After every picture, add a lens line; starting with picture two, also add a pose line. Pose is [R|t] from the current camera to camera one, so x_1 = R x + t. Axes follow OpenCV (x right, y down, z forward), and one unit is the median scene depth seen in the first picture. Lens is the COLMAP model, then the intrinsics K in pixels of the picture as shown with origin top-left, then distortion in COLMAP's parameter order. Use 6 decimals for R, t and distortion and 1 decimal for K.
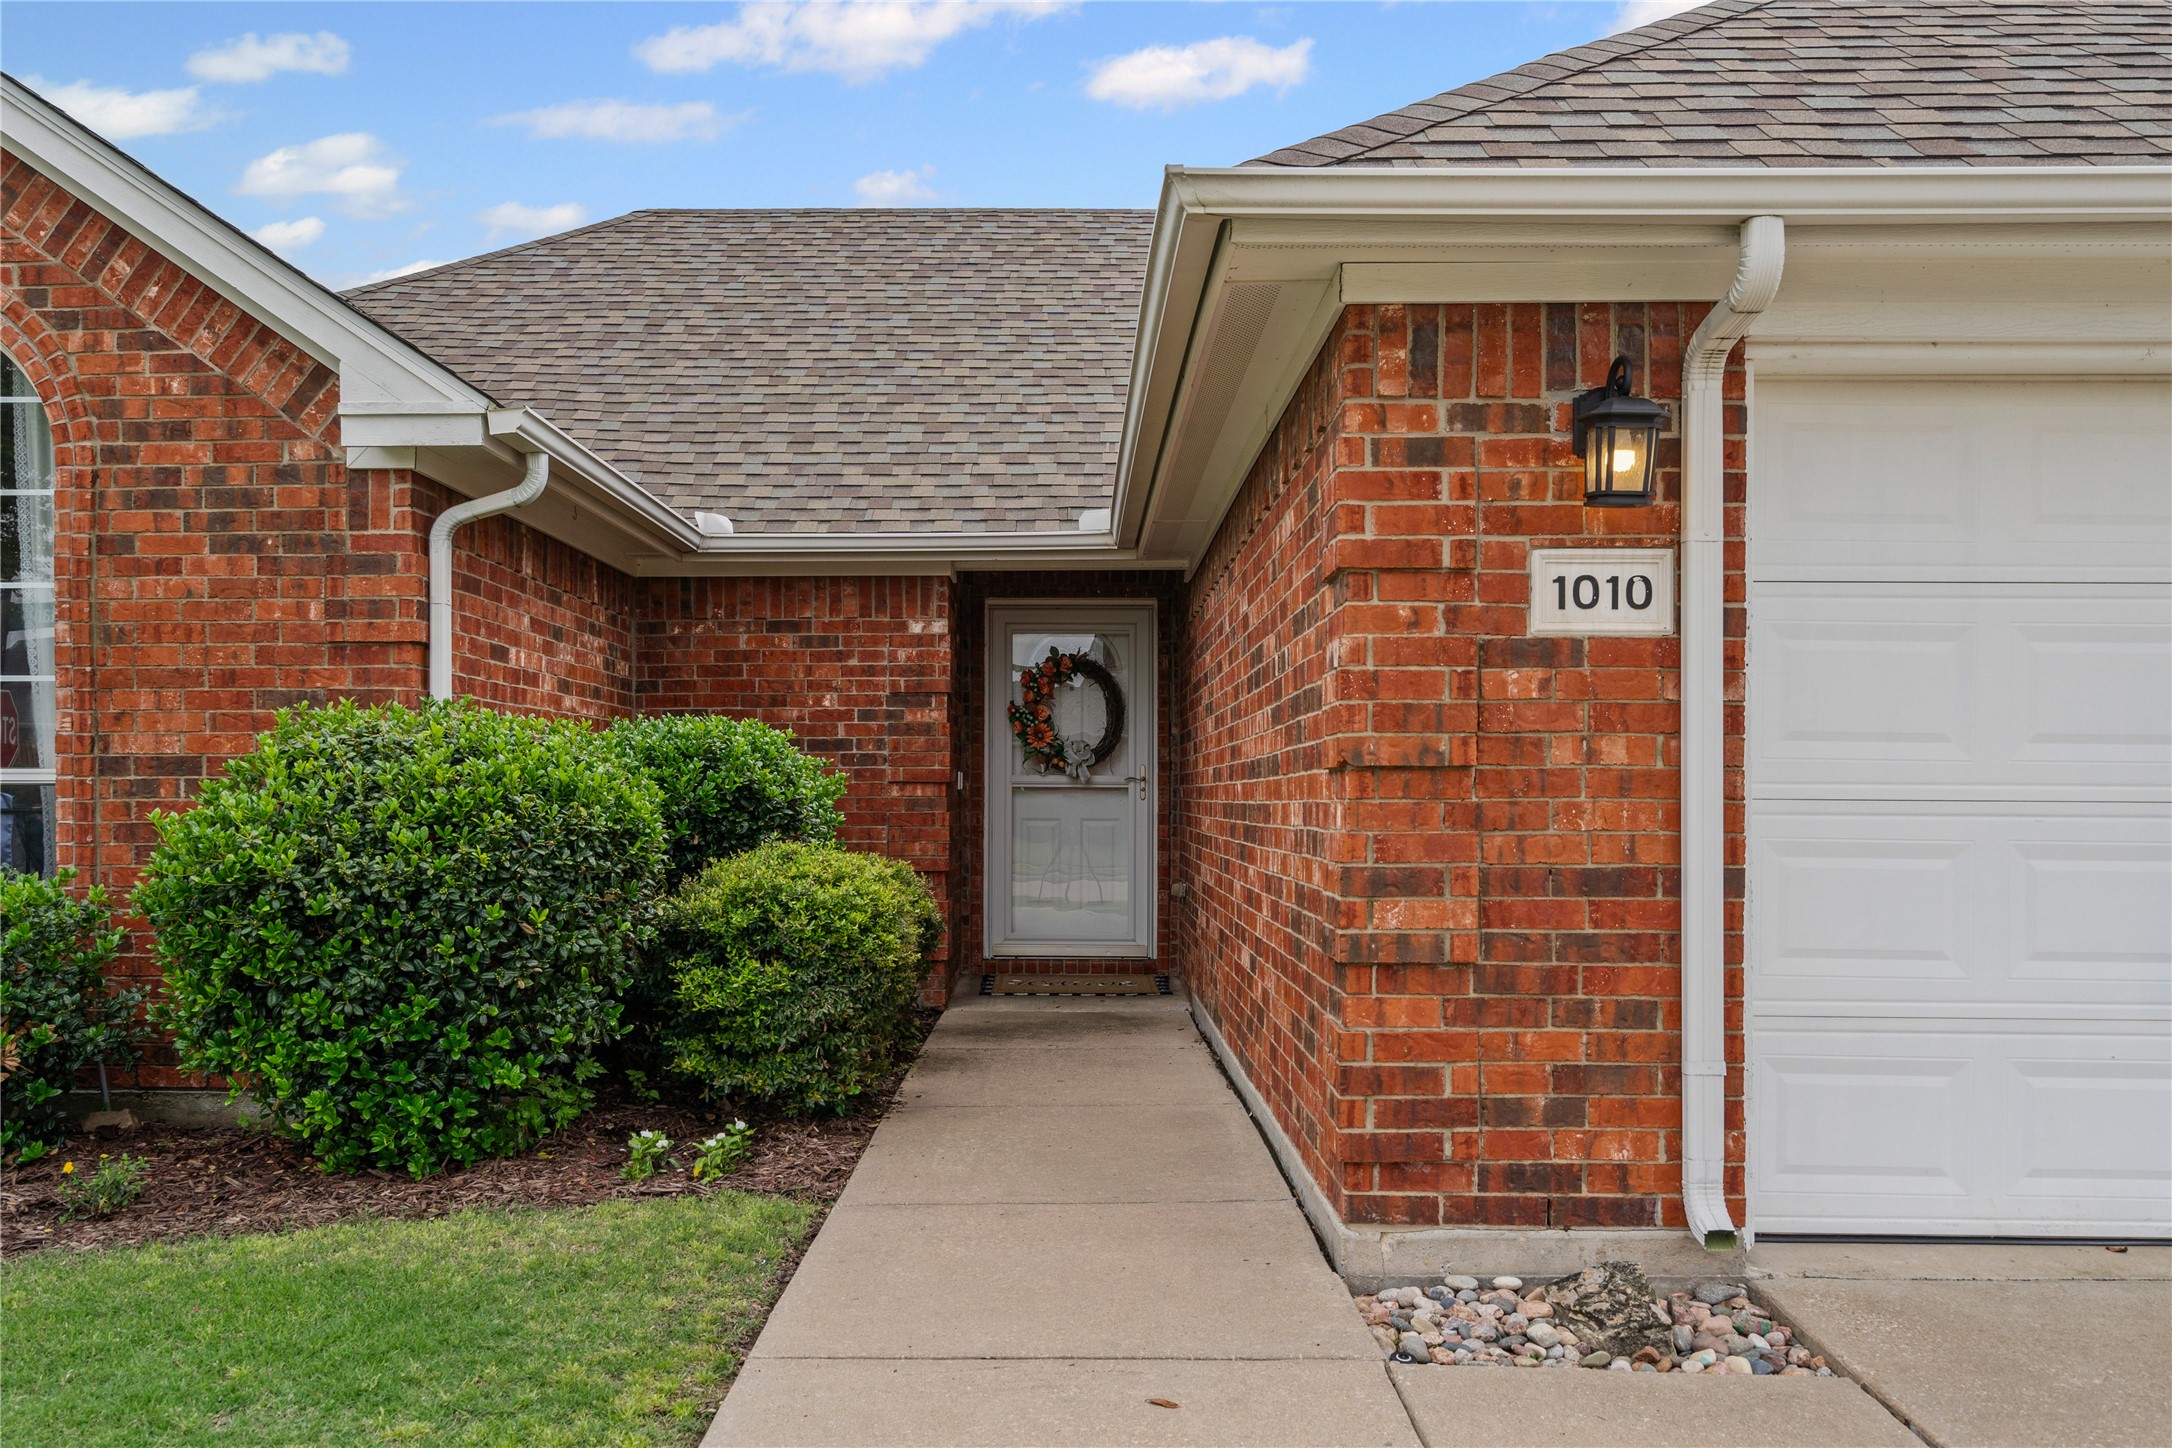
lens RADIAL K [[1770.2, 0, 1080.0], [0, 1770.2, 737.9], [0, 0, 1]] dist [0.005107, -0.003118]
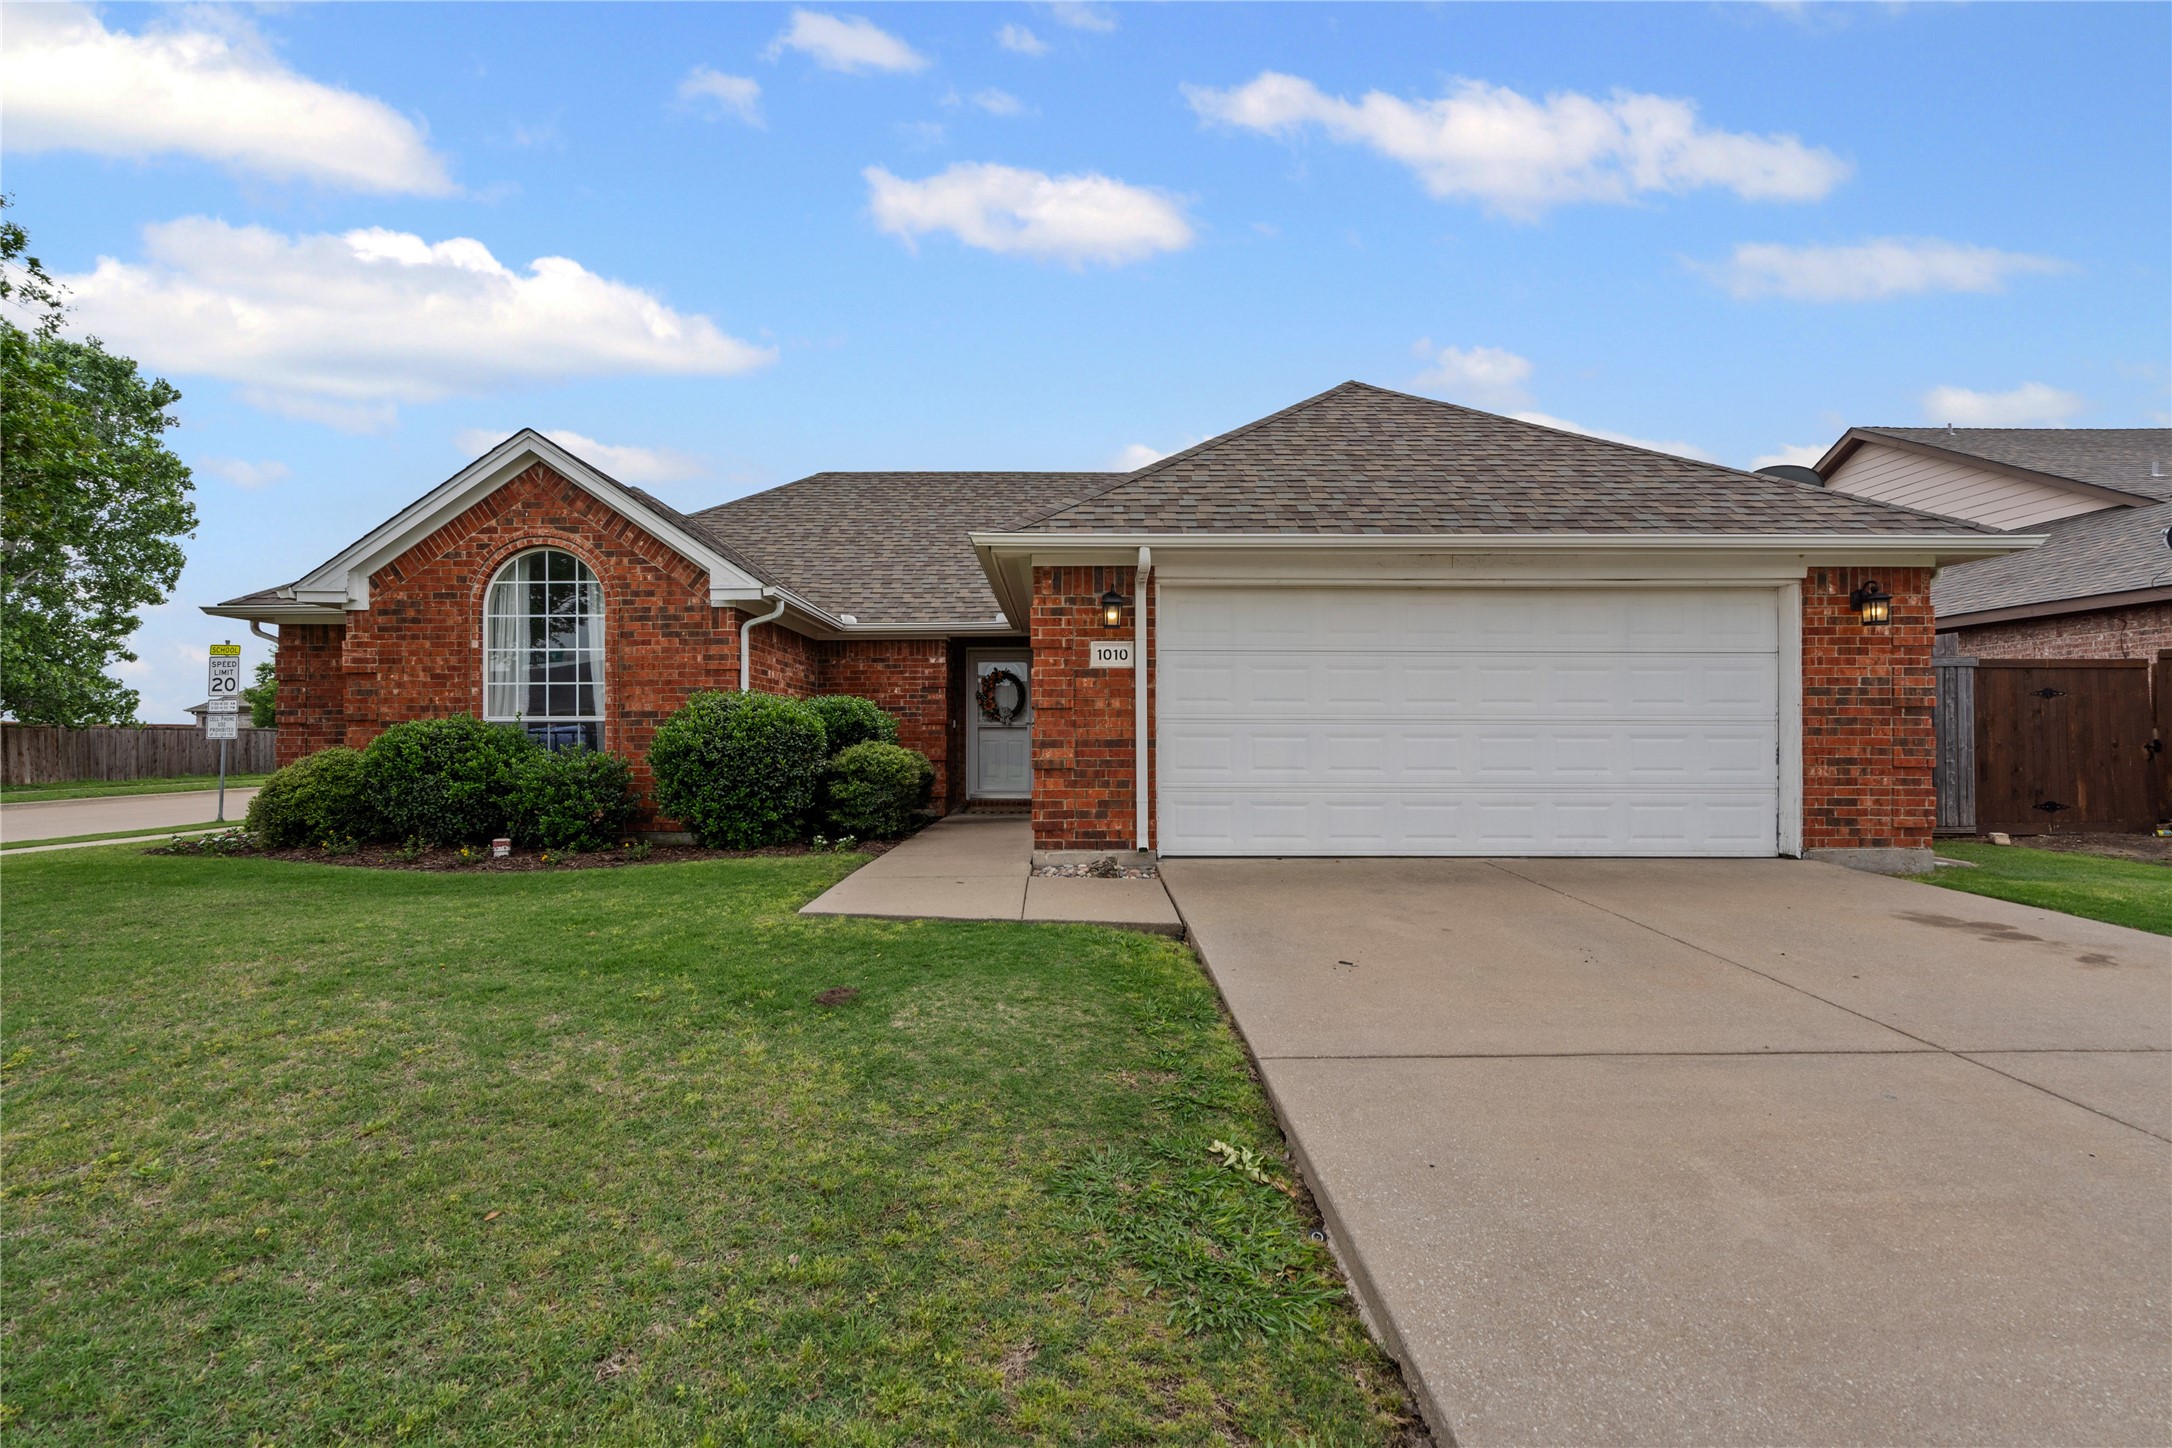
lens RADIAL K [[1047.8, 0, 1101.1], [0, 1047.8, 705.0], [0, 0, 1]] dist [0.008233, 0.000383]
pose [[0.999909, -0.004427, 0.012765, 0.178874], [0.004553, 0.999941, -0.009837, 0.021159], [-0.012721, 0.009894, 0.999870, -0.663450]]
